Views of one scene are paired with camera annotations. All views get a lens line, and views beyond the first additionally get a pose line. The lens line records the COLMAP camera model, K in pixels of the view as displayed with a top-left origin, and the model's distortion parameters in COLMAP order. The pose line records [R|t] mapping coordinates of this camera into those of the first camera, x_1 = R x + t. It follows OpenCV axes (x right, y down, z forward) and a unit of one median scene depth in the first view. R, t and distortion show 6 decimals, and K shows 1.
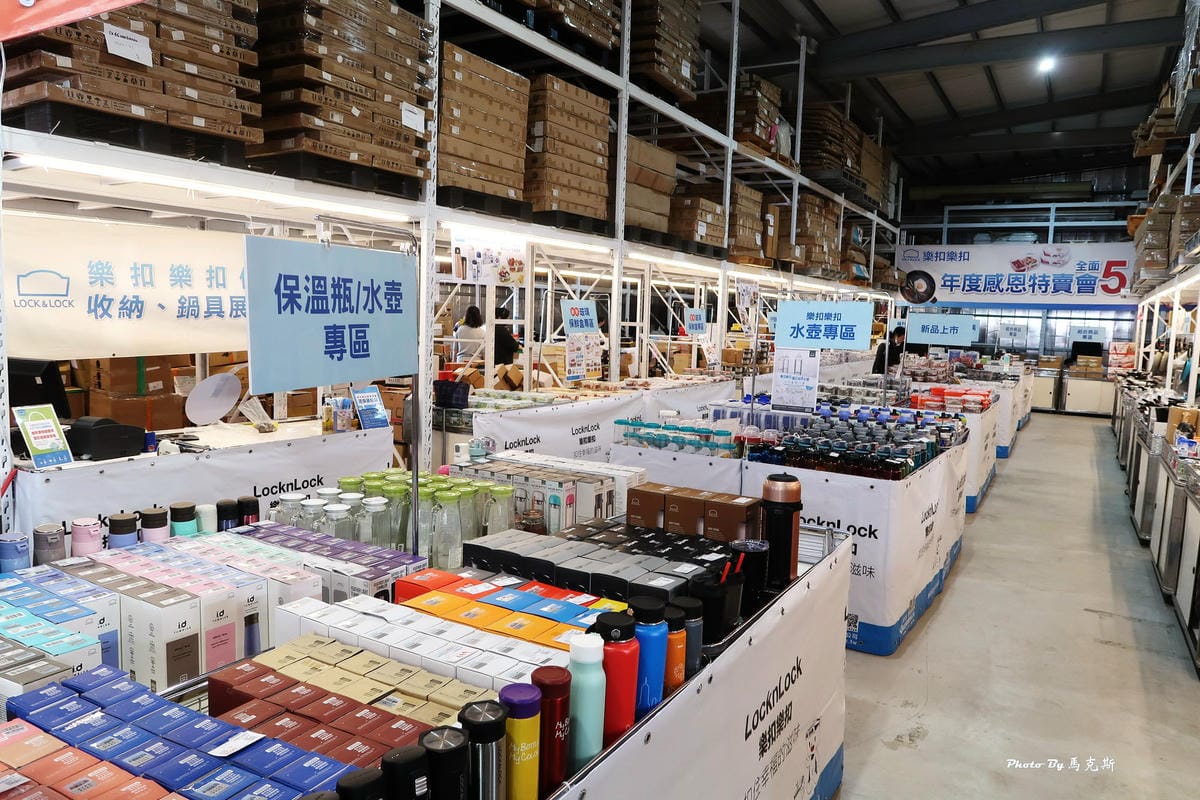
lens RADIAL K [[815.4, 0, 602.9], [0, 815.4, 419.8], [0, 0, 1]] dist [-0.056453, 0.034727]
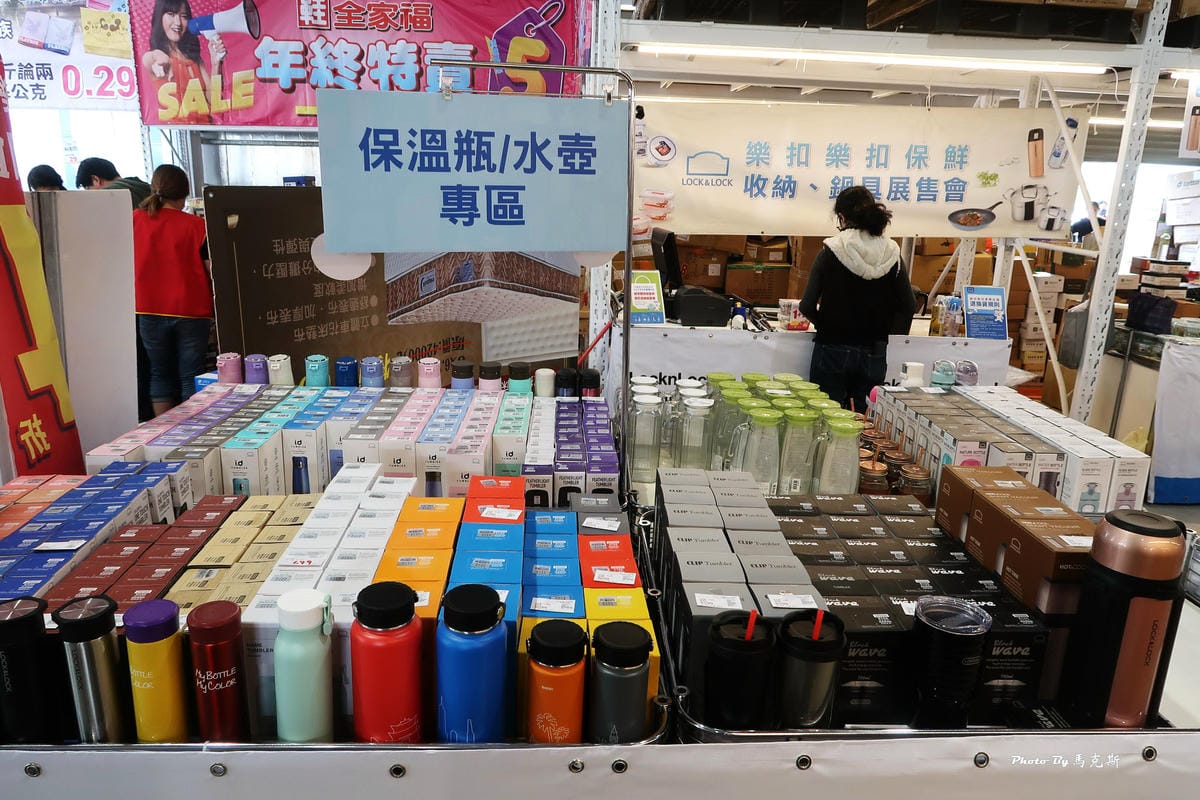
lens RADIAL K [[815.4, 0, 602.9], [0, 815.4, 419.8], [0, 0, 1]] dist [-0.056453, 0.034727]
pose [[0.553190, 0.225636, -0.801916, 0.451284], [-0.121031, 0.974176, 0.190613, -0.044645], [0.824216, -0.008388, 0.566213, 0.513601]]
